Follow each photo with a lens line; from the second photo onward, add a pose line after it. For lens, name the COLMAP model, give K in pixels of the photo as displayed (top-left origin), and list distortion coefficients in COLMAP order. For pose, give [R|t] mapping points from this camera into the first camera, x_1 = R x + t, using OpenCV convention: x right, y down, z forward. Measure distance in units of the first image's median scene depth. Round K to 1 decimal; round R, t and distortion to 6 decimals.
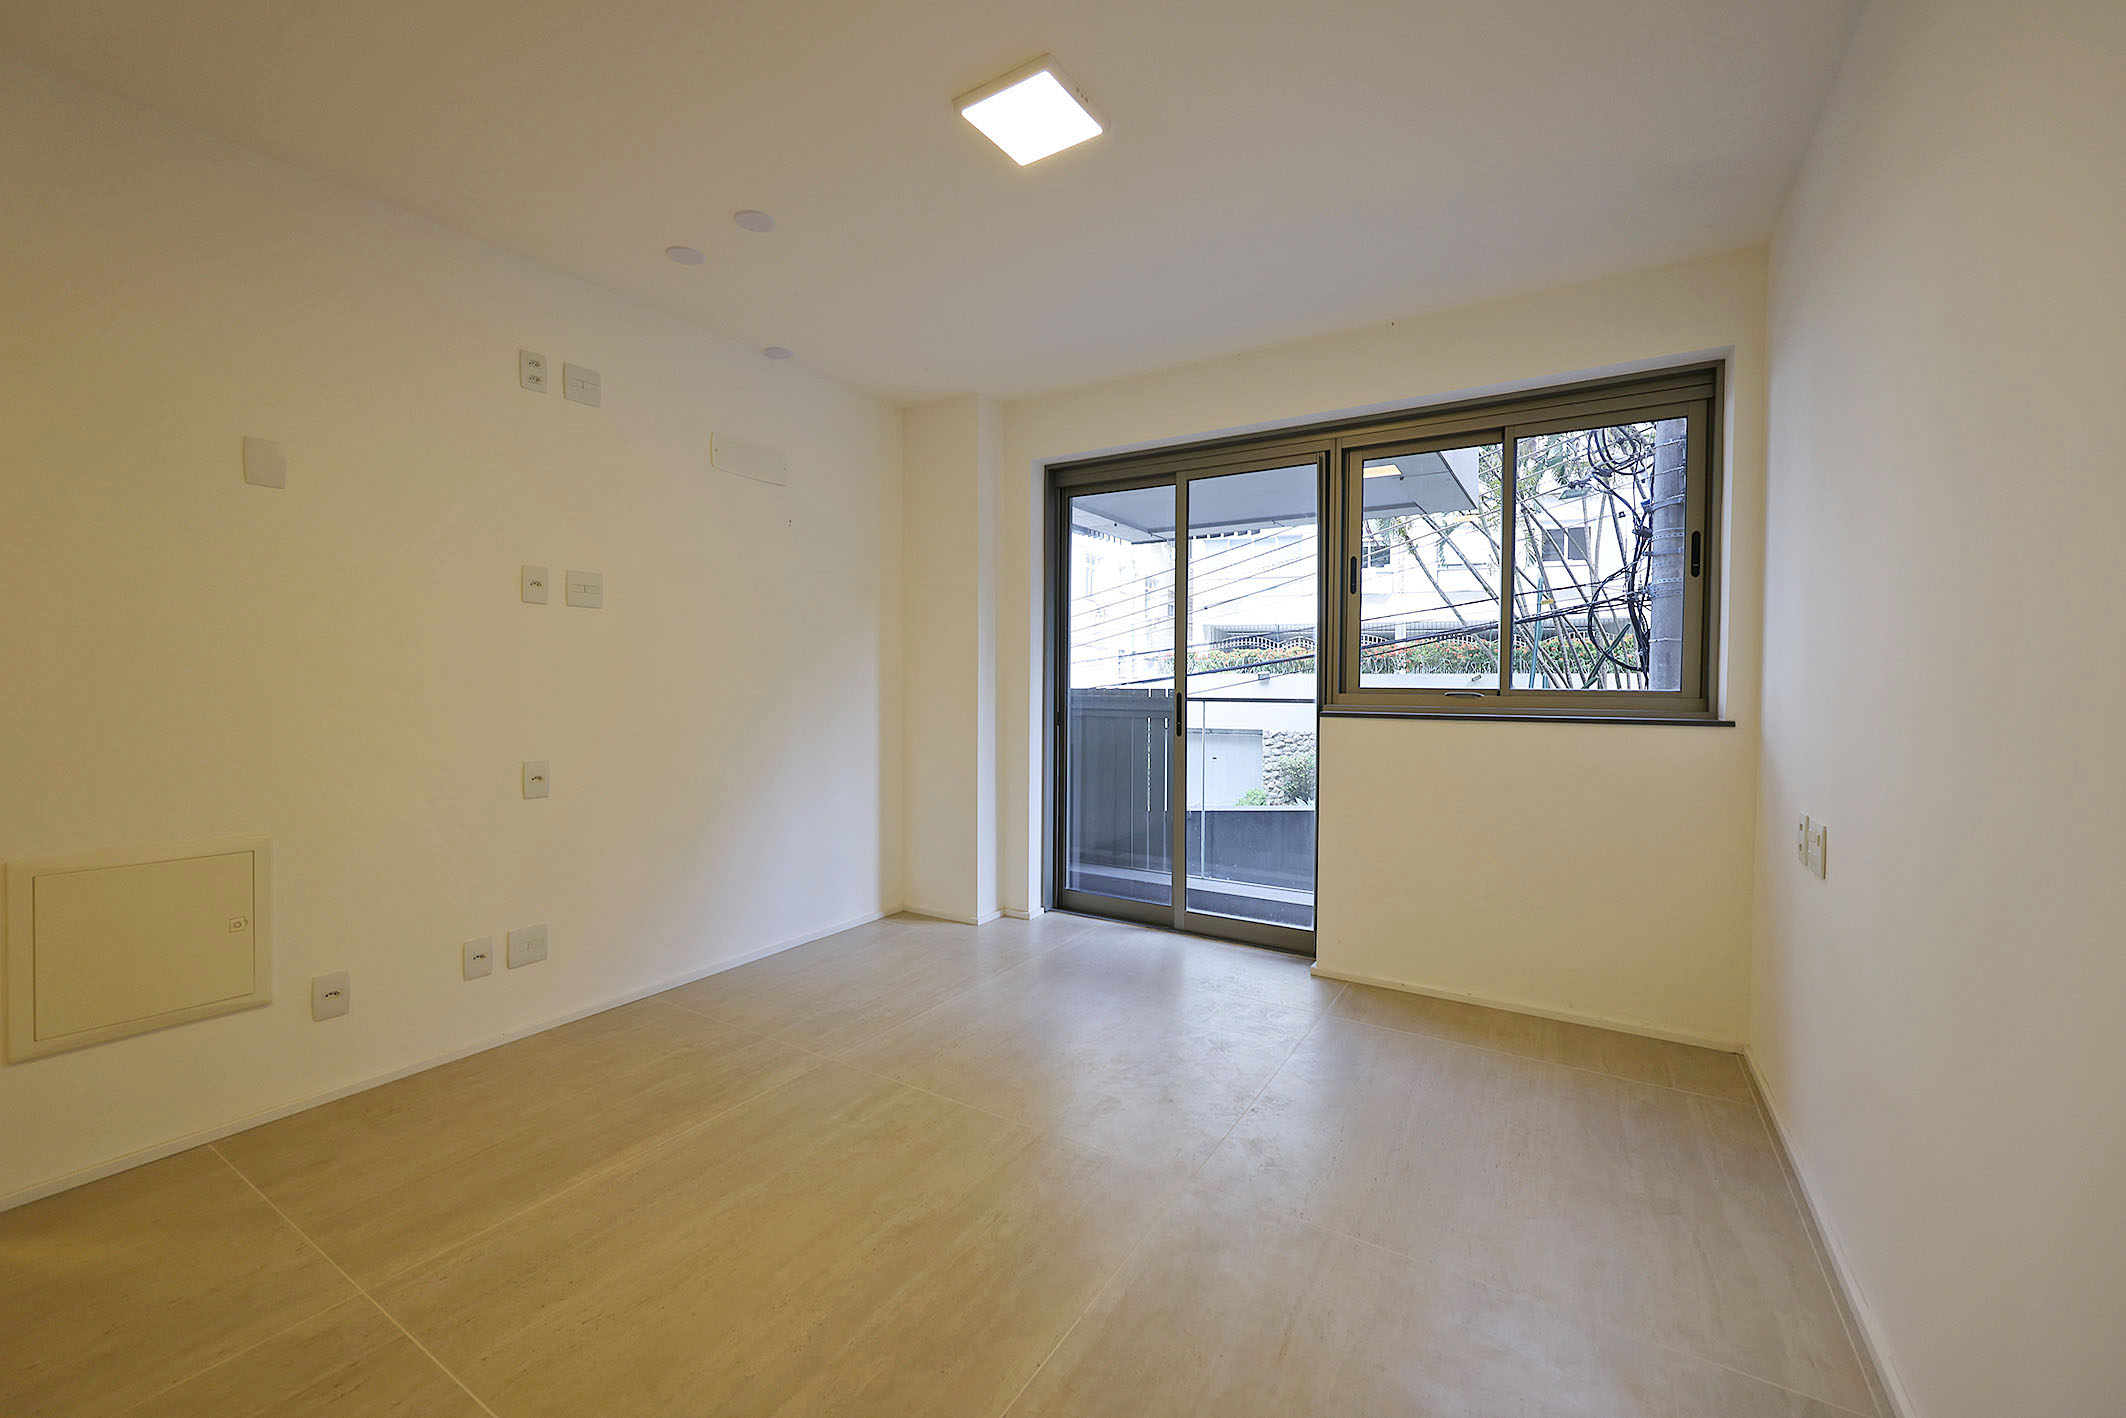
lens RADIAL K [[851.1, 0, 1055.8], [0, 851.1, 706.4], [0, 0, 1]] dist [-0.000638, -0.000032]
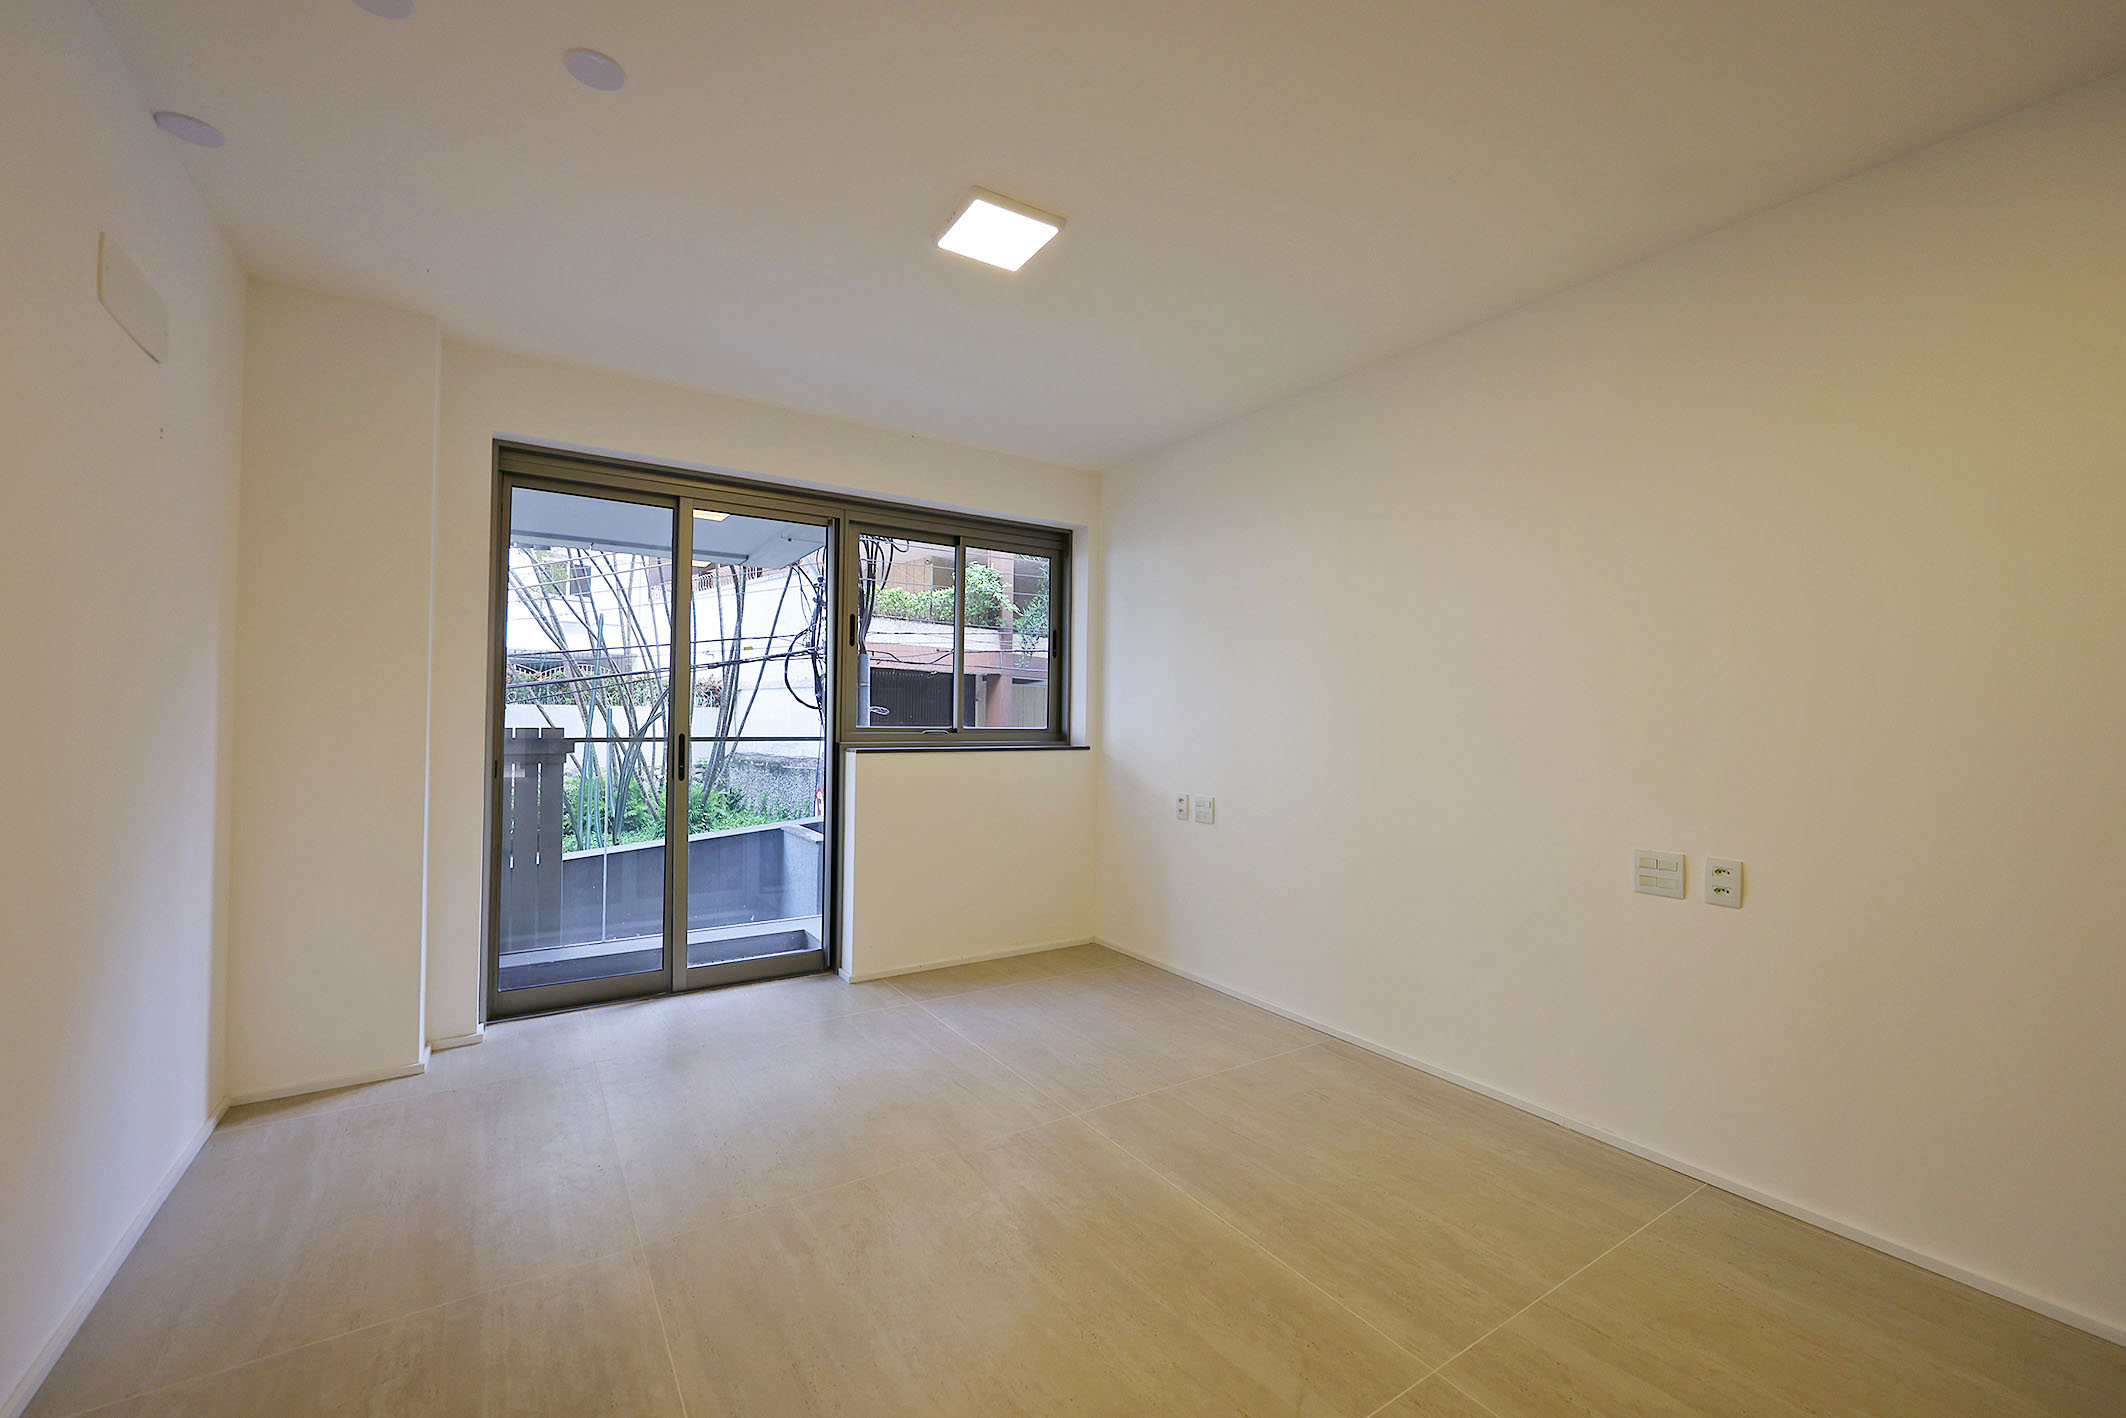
lens RADIAL K [[851.1, 0, 1055.8], [0, 851.1, 706.4], [0, 0, 1]] dist [-0.000638, -0.000032]
pose [[0.410447, 0.013872, 0.911779, -0.638046], [0.017305, 0.999586, -0.022998, -0.019908], [-0.911720, 0.025218, 0.410036, 0.295290]]
